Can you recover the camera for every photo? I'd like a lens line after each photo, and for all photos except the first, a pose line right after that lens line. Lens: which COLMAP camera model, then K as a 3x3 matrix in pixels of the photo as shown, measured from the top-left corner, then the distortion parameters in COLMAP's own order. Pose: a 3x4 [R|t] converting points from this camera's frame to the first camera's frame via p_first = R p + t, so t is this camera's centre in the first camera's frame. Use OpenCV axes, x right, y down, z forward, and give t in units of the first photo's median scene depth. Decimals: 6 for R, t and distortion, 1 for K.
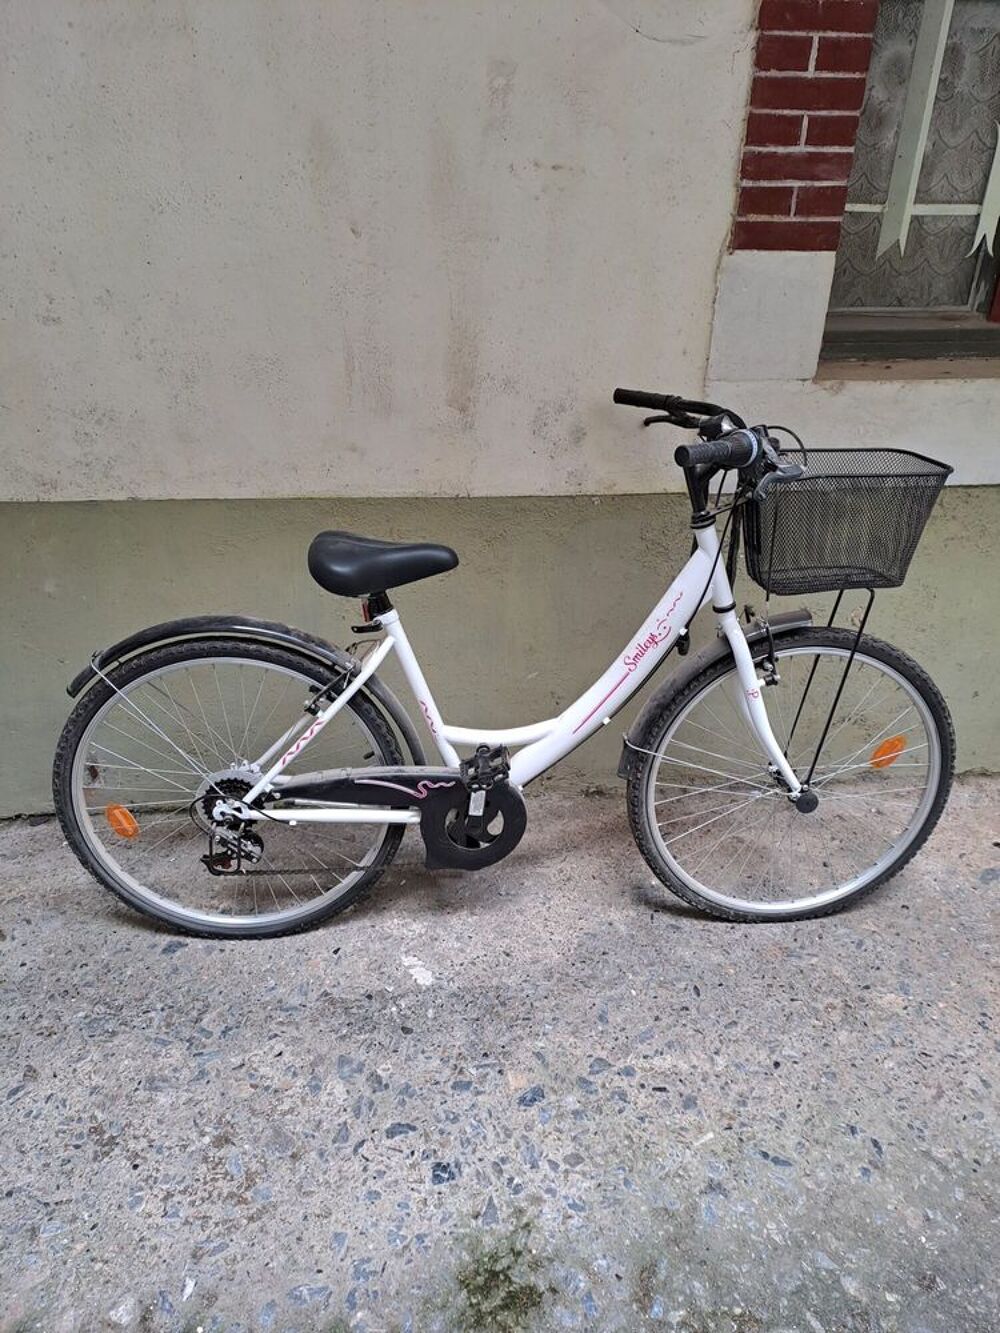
lens RADIAL K [[970.2, 0, 500.0], [0, 970.2, 666.5], [0, 0, 1]] dist [0.055907, -0.008962]
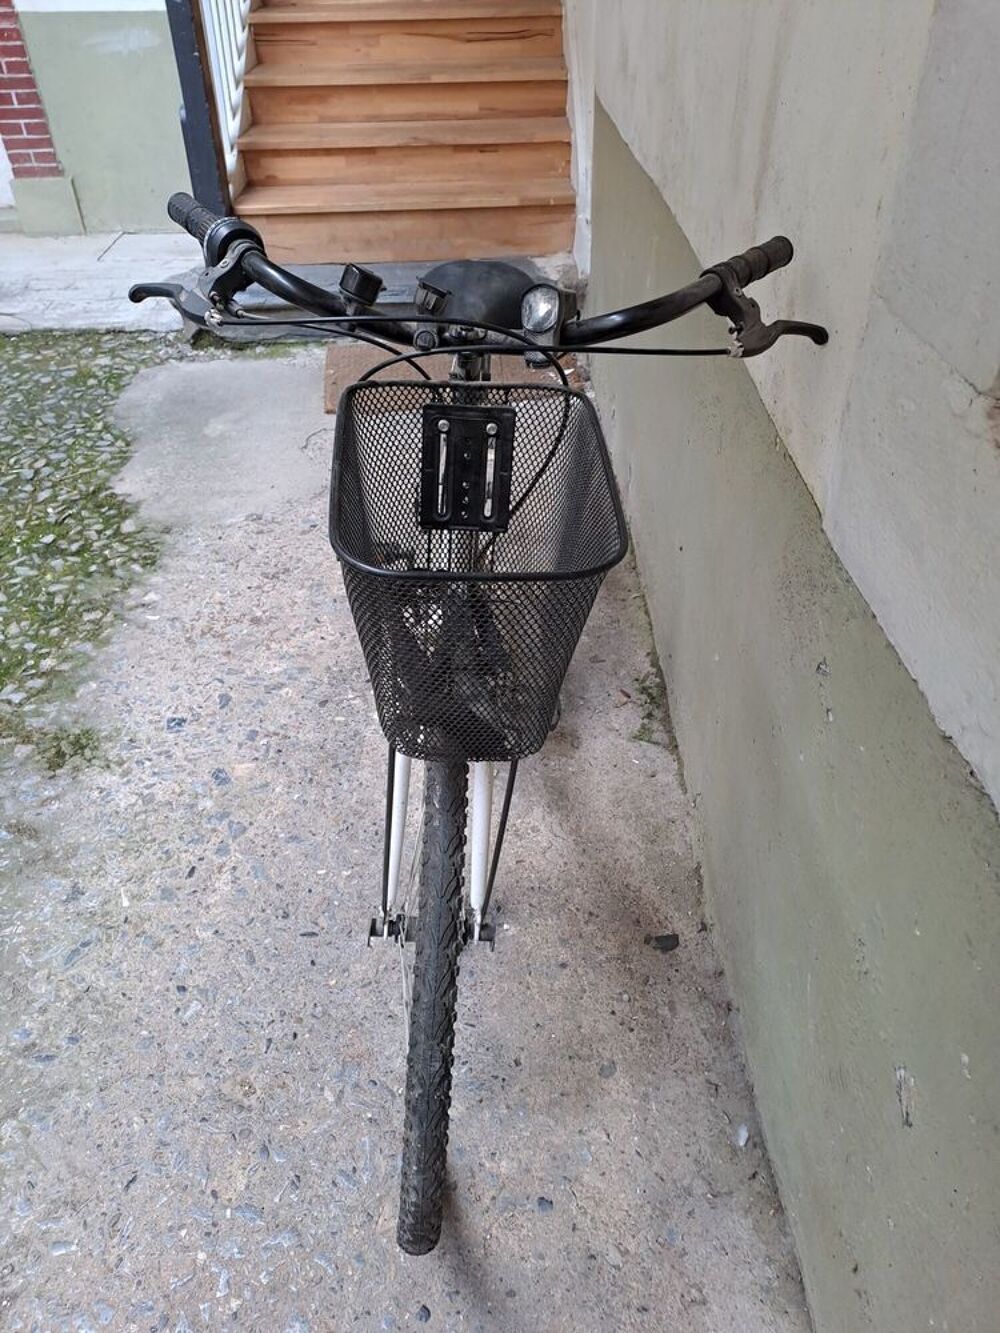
lens RADIAL K [[967.3, 0, 492.4], [0, 967.3, 674.6], [0, 0, 1]] dist [0.107296, -0.137987]
pose [[-0.096874, 0.614280, -0.783119, 0.779298], [-0.433493, 0.682230, 0.588766, -0.411043], [0.895935, 0.396513, 0.200195, 0.994935]]
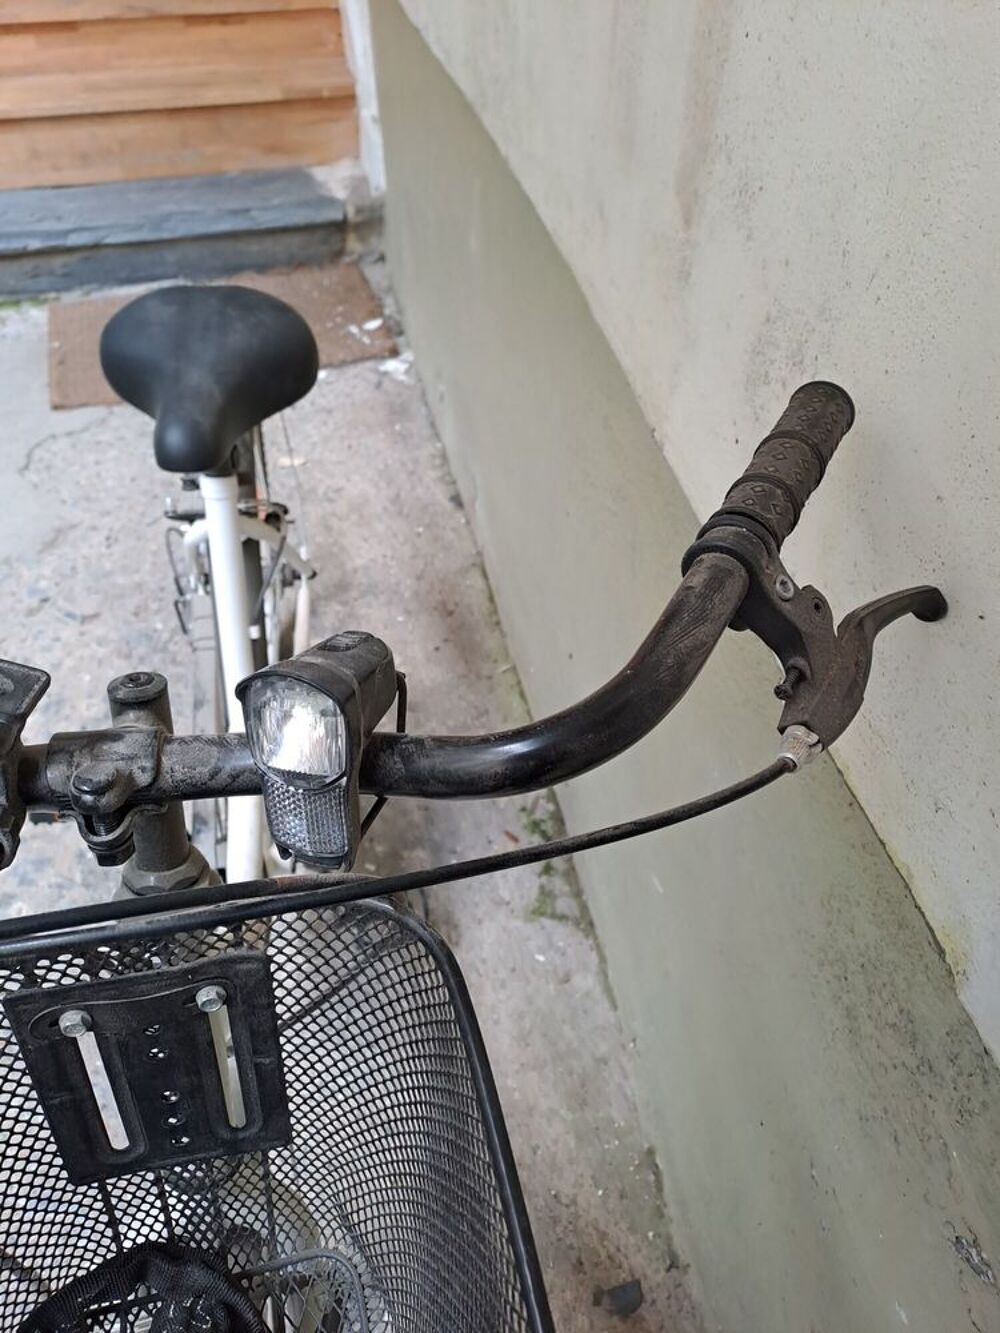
lens RADIAL K [[985.3, 0, 500.0], [0, 985.3, 666.5], [0, 0, 1]] dist [0.010806, 0.006383]
pose [[0.102040, 0.698223, -0.708571, 0.366932], [-0.449671, 0.667738, 0.593230, -0.384035], [0.887346, 0.258091, 0.382106, 1.004908]]
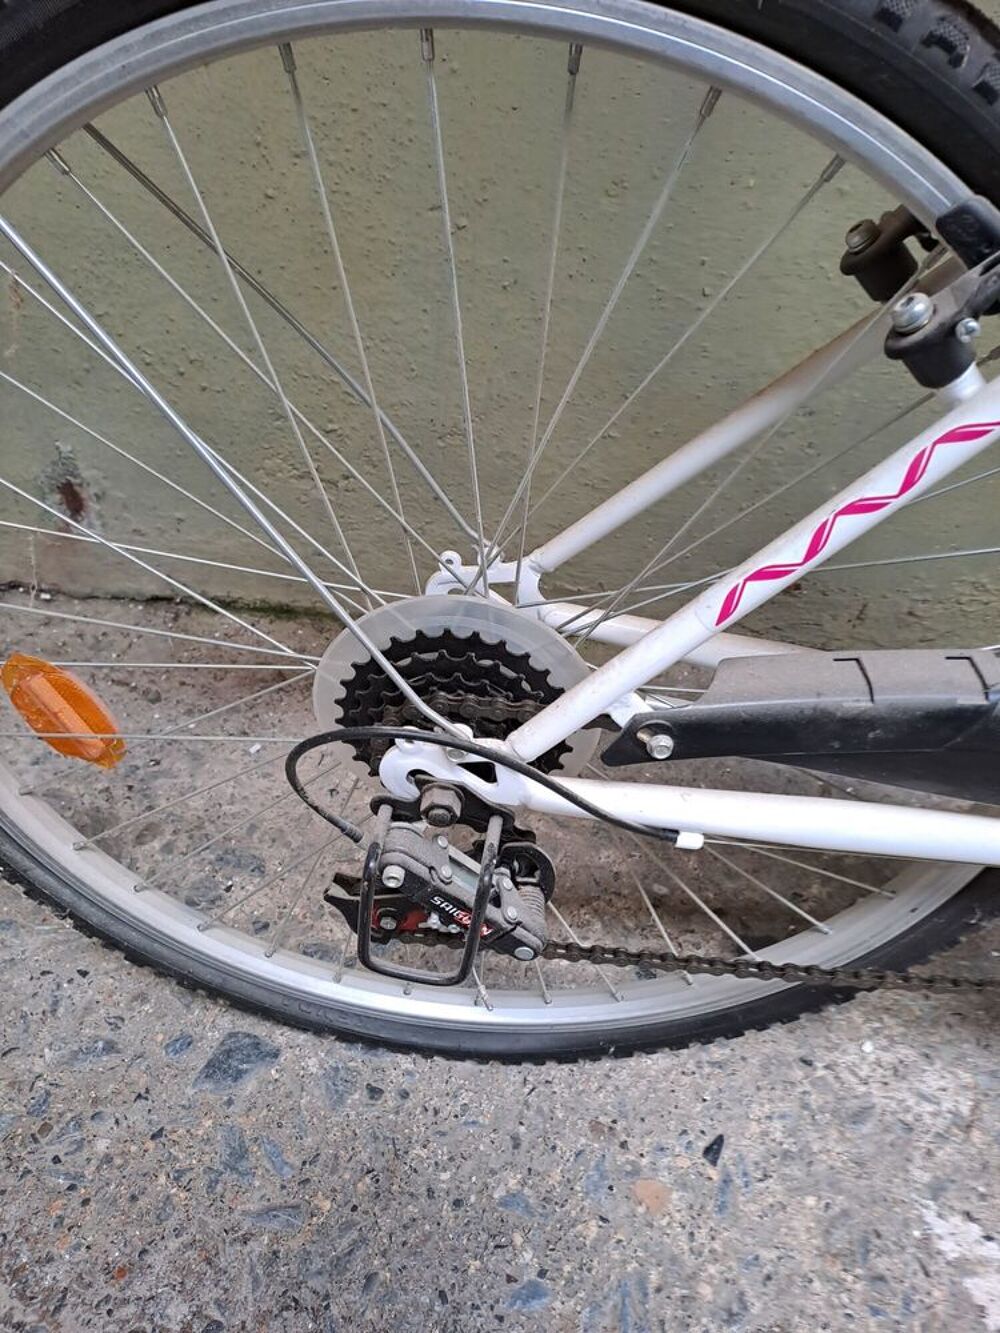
lens RADIAL K [[970.2, 0, 500.0], [0, 970.2, 666.5], [0, 0, 1]] dist [0.055907, -0.008962]
pose [[0.987846, 0.120980, -0.097595, -0.261334], [-0.089143, 0.955295, 0.281896, 0.059013], [0.127336, -0.269769, 0.954468, 0.835264]]
